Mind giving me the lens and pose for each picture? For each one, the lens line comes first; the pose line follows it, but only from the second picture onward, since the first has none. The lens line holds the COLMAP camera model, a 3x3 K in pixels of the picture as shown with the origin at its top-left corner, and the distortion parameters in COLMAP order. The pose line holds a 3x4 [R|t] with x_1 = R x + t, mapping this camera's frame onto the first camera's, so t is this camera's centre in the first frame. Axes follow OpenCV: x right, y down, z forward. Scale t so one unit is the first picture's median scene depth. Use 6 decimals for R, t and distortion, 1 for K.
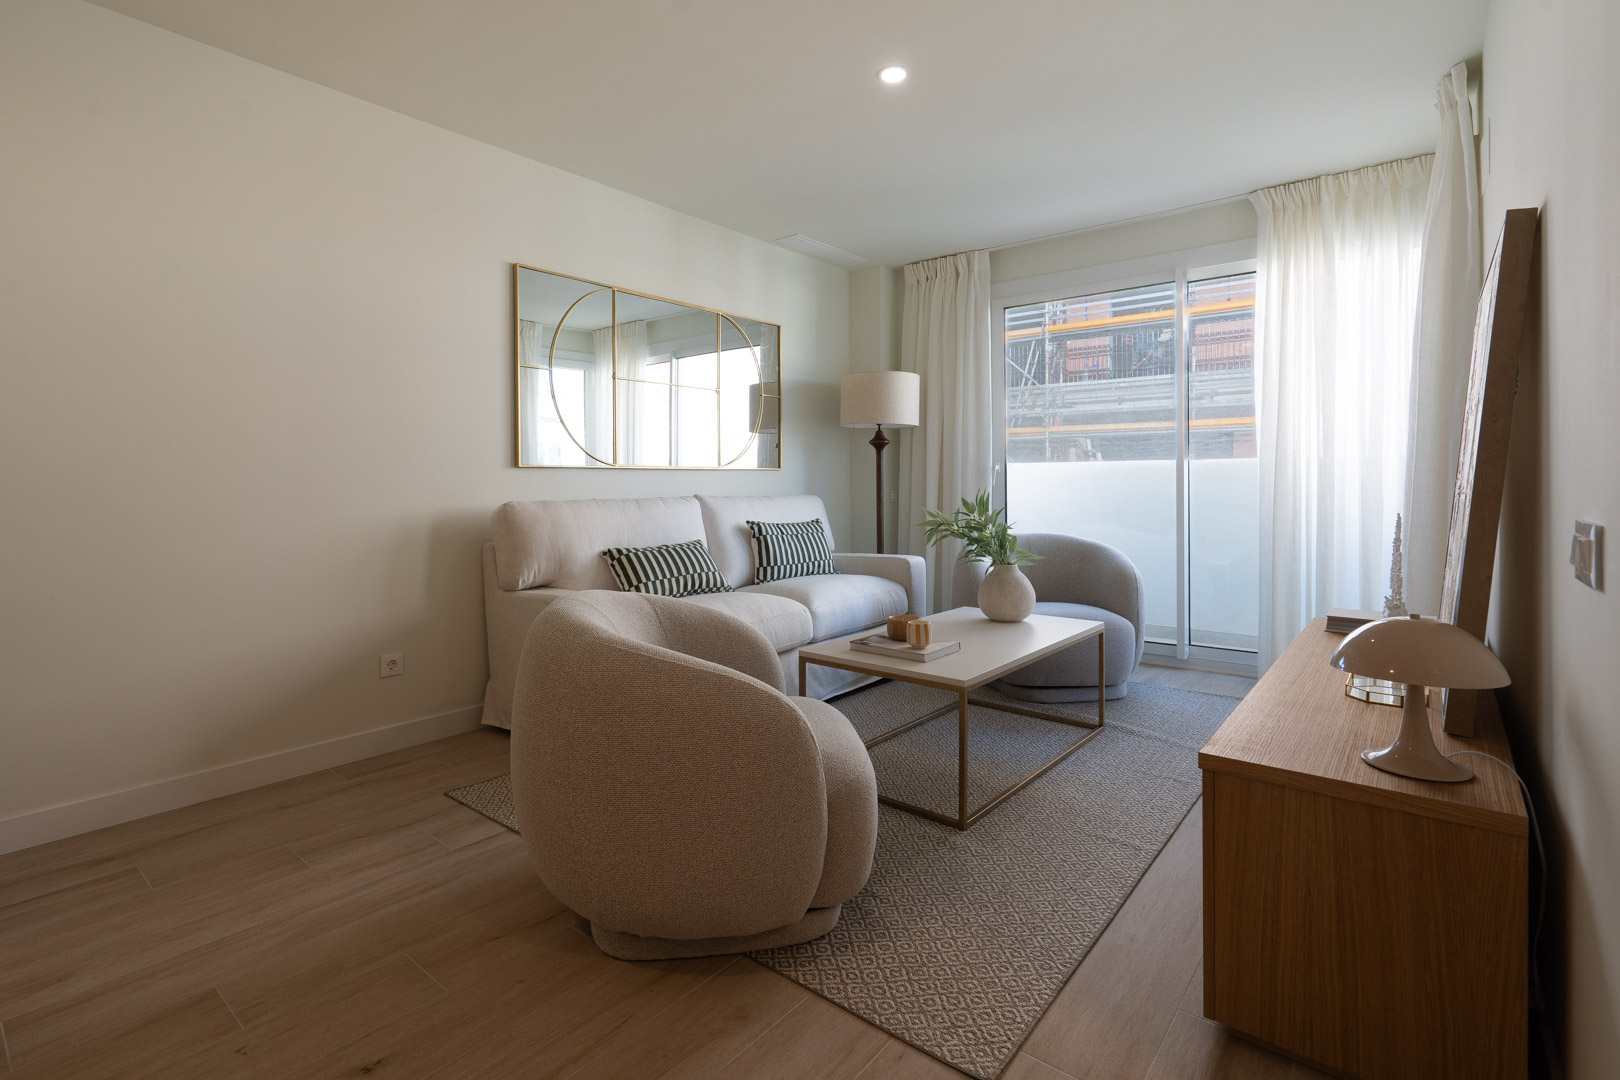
lens RADIAL K [[761.0, 0, 810.0], [0, 761.0, 490.4], [0, 0, 1]] dist [-0.003763, -0.000087]
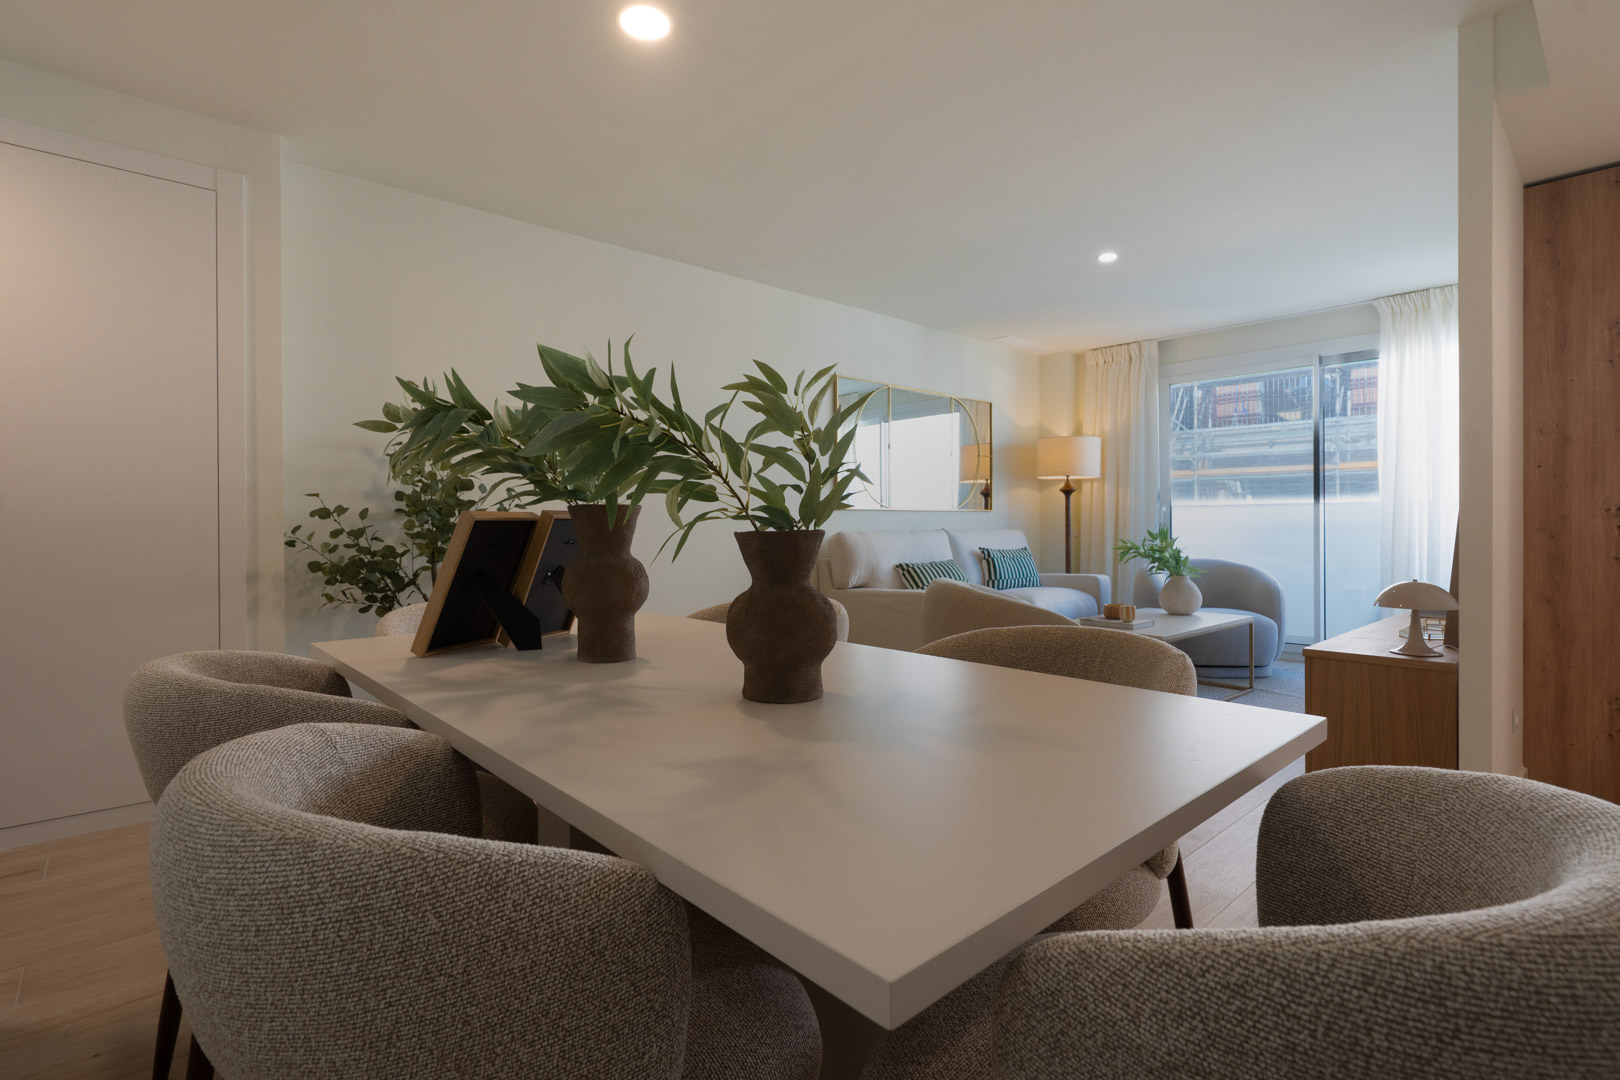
lens RADIAL K [[761.0, 0, 809.8], [0, 761.0, 530.3], [0, 0, 1]] dist [-0.003763, -0.000087]
pose [[0.987116, 0.001808, -0.159993, -0.168012], [-0.002244, 0.999994, -0.002546, 0.013019], [0.159988, 0.002873, 0.987115, -0.439120]]
